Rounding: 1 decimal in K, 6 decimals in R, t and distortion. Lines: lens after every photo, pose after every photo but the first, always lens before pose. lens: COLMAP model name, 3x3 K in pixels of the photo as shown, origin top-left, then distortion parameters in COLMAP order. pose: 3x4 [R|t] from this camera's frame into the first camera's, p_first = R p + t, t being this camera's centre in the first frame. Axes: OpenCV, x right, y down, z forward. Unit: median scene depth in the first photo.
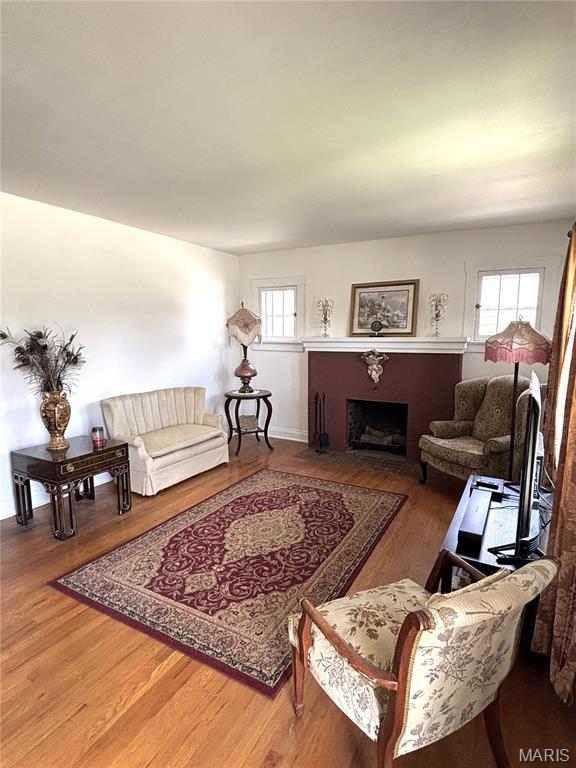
lens RADIAL K [[395.7, 0, 288.5], [0, 395.7, 389.4], [0, 0, 1]] dist [0.000079, -0.000495]
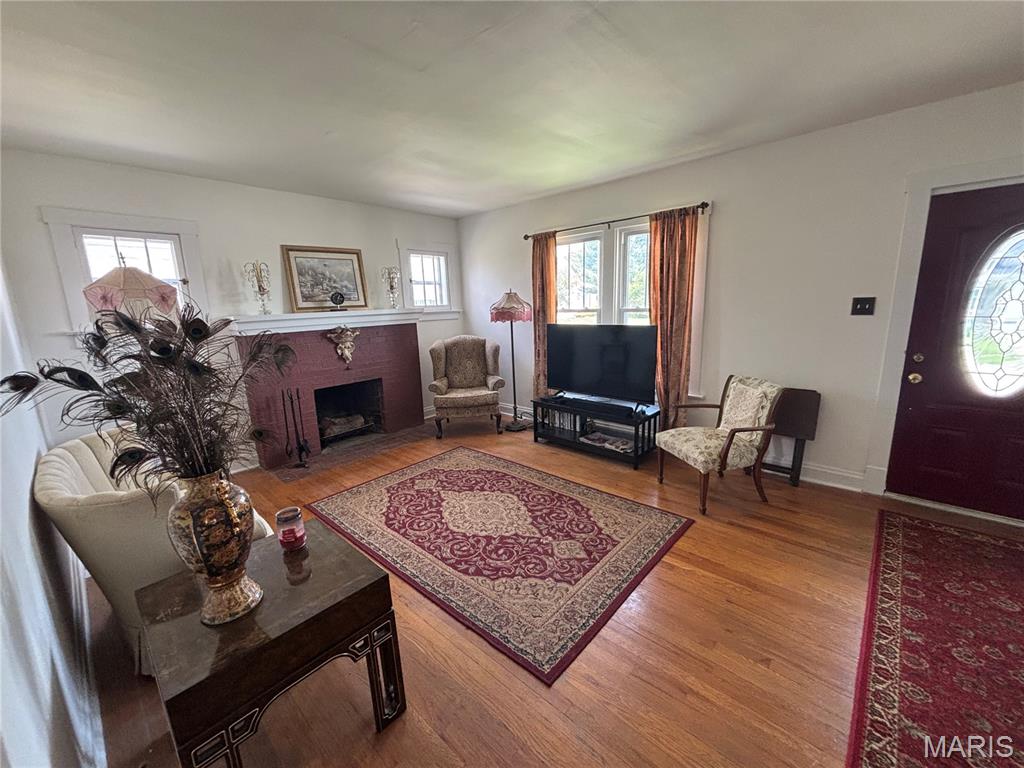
lens RADIAL K [[410.4, 0, 513.7], [0, 410.4, 380.8], [0, 0, 1]] dist [0.015373, -0.000771]
pose [[0.236567, -0.194950, 0.951856, -0.792774], [0.170762, 0.972757, 0.156791, -0.079007], [-0.956492, 0.125450, 0.263412, 0.548470]]
